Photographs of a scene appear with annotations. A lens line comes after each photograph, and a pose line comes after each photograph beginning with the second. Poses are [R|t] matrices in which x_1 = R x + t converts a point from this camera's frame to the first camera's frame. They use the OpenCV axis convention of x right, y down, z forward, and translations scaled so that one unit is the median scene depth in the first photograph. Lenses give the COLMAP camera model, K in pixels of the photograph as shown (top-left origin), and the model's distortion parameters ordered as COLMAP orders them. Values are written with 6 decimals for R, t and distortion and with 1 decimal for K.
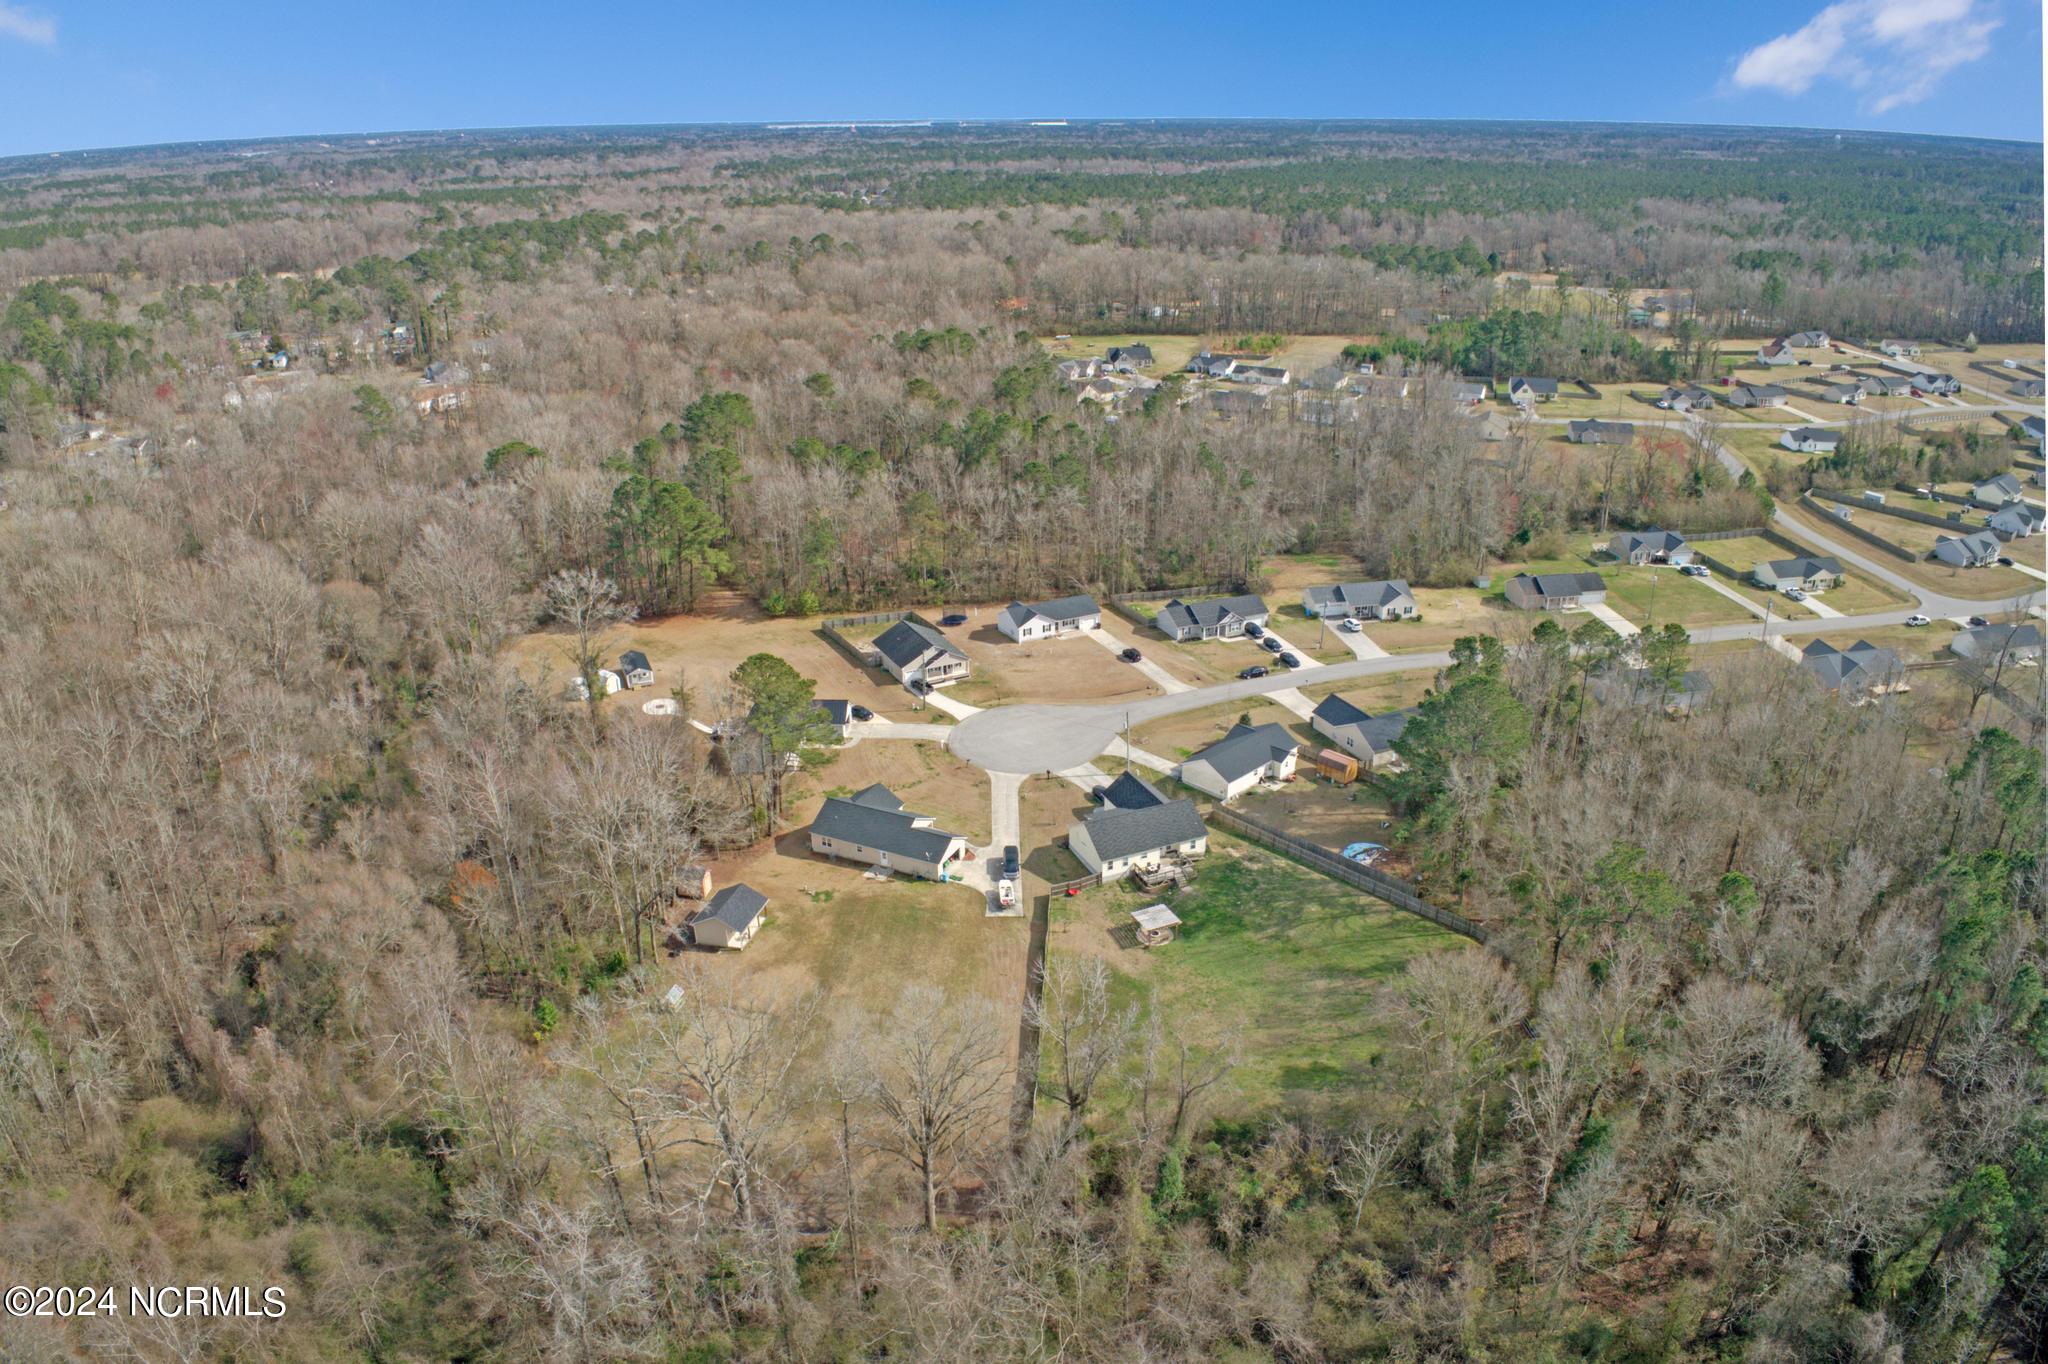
lens RADIAL K [[1321.3, 0, 1033.0], [0, 1321.3, 745.5], [0, 0, 1]] dist [-0.040860, -0.028421]
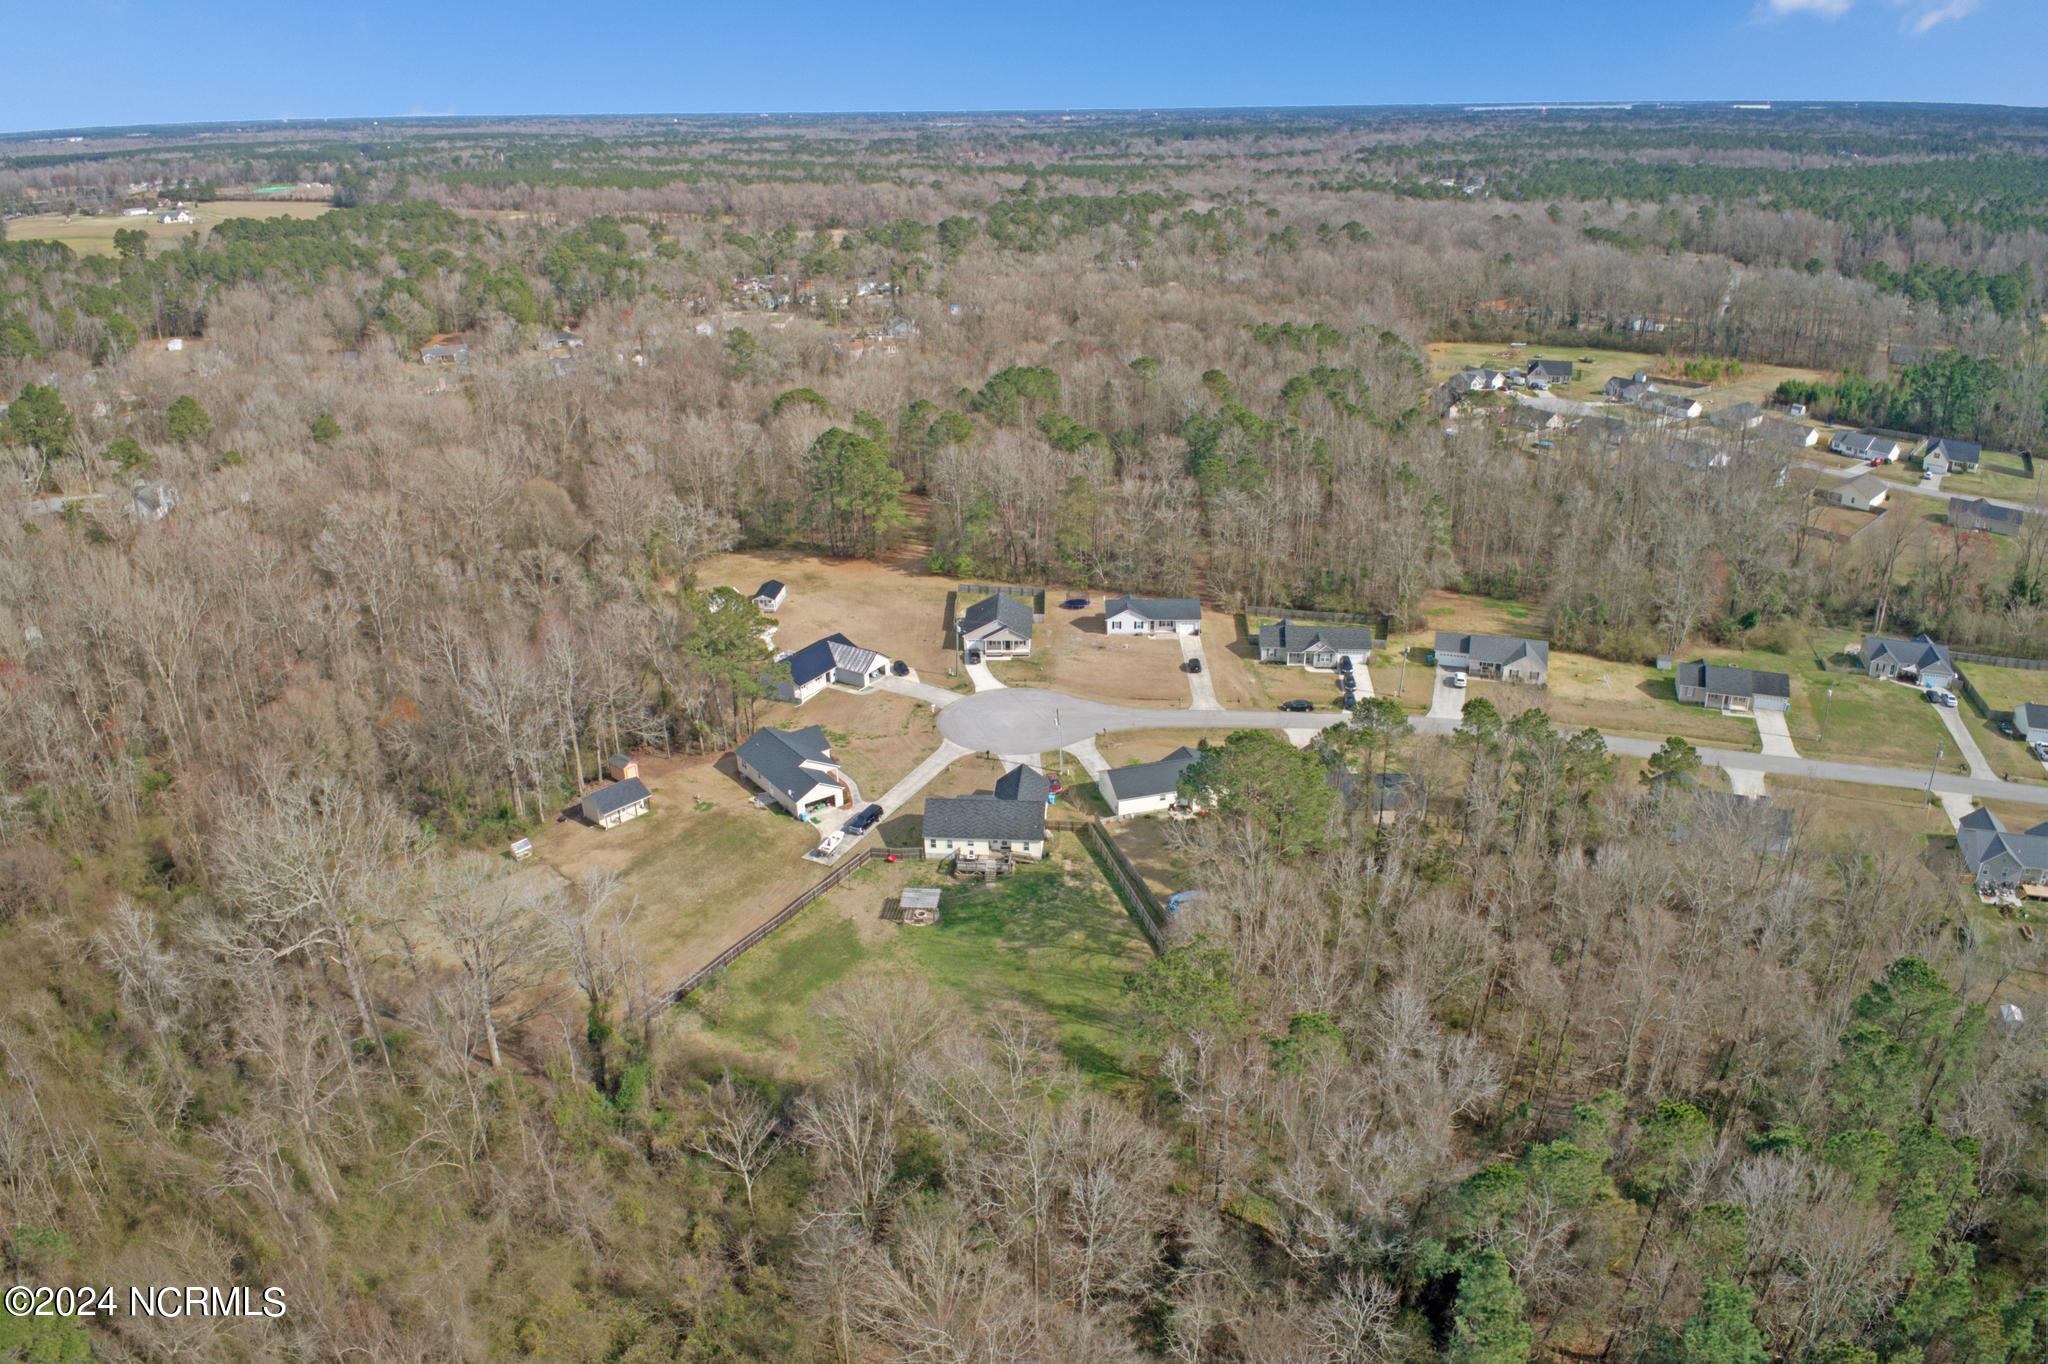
lens RADIAL K [[1321.3, 0, 1033.0], [0, 1321.3, 745.5], [0, 0, 1]] dist [-0.040860, -0.028421]
pose [[0.867989, 0.210211, -0.449896, 0.397104], [-0.204926, 0.976870, 0.061070, -0.043474], [0.452328, 0.039187, 0.890990, 0.079362]]
